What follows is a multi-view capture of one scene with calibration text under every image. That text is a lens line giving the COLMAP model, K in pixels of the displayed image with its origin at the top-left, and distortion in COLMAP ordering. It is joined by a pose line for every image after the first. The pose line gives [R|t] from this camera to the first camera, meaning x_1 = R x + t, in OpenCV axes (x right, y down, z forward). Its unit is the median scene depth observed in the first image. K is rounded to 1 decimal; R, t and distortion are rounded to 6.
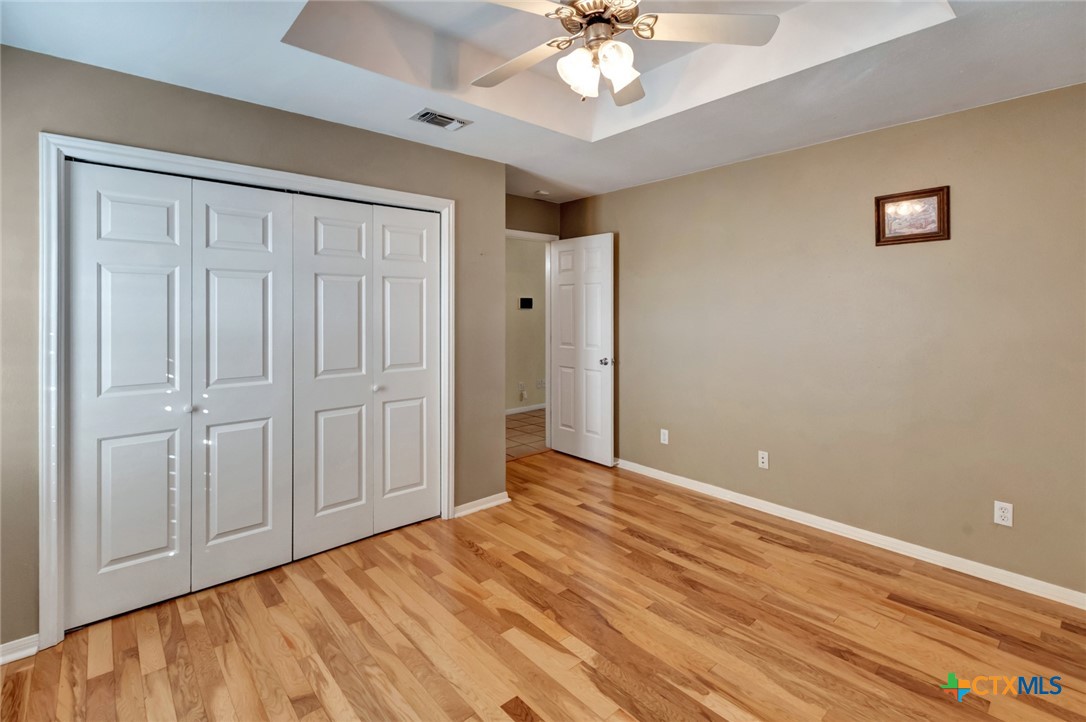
lens RADIAL K [[499.2, 0, 550.3], [0, 499.2, 308.3], [0, 0, 1]] dist [0.001473, -0.000638]
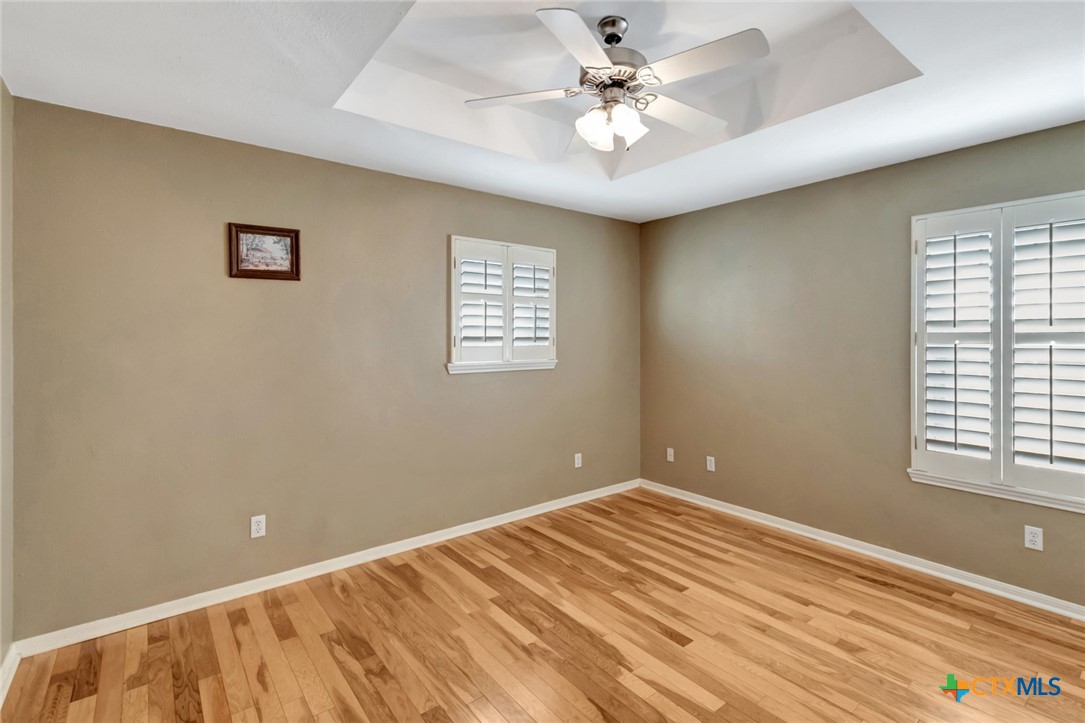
lens RADIAL K [[498.9, 0, 547.6], [0, 498.9, 337.2], [0, 0, 1]] dist [-0.000919, -0.000516]
pose [[-0.997152, 0.003879, 0.075314, 0.132640], [0.003603, 0.999986, -0.003801, 0.003227], [-0.075328, -0.003519, -0.997153, 1.725548]]
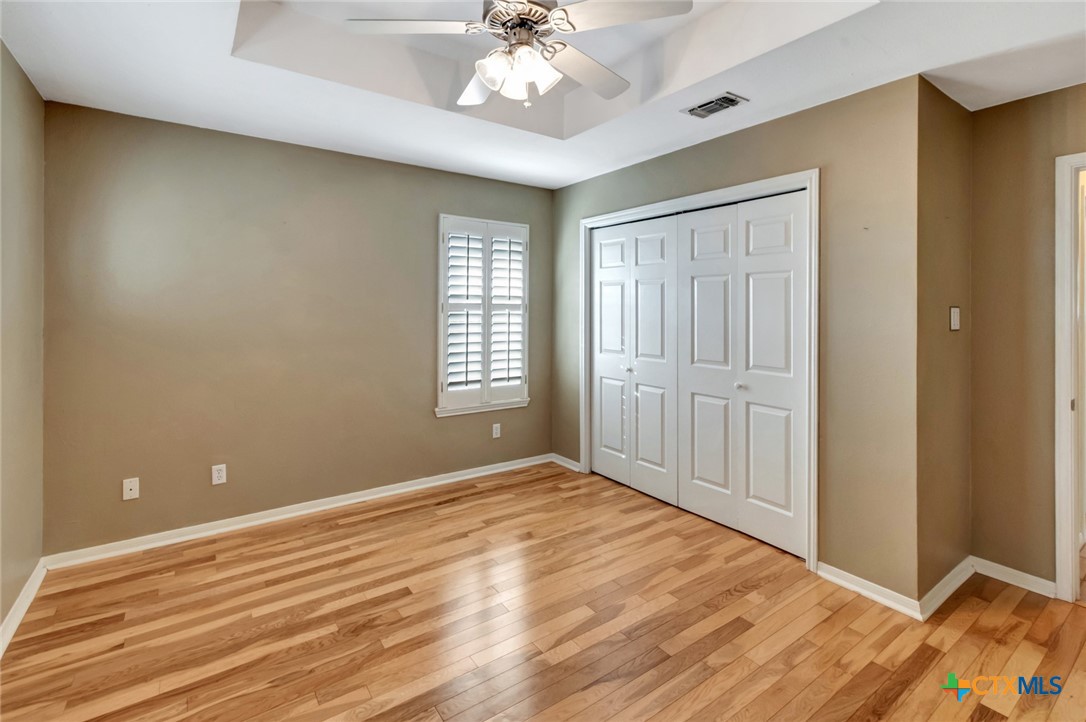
lens RADIAL K [[505.4, 0, 539.6], [0, 505.4, 308.1], [0, 0, 1]] dist [0.002109, 0.000247]
pose [[-0.127484, 0.005440, -0.991826, 0.908106], [0.000649, 0.999985, 0.005401, -0.001897], [0.991840, 0.000045, -0.127486, 0.939999]]
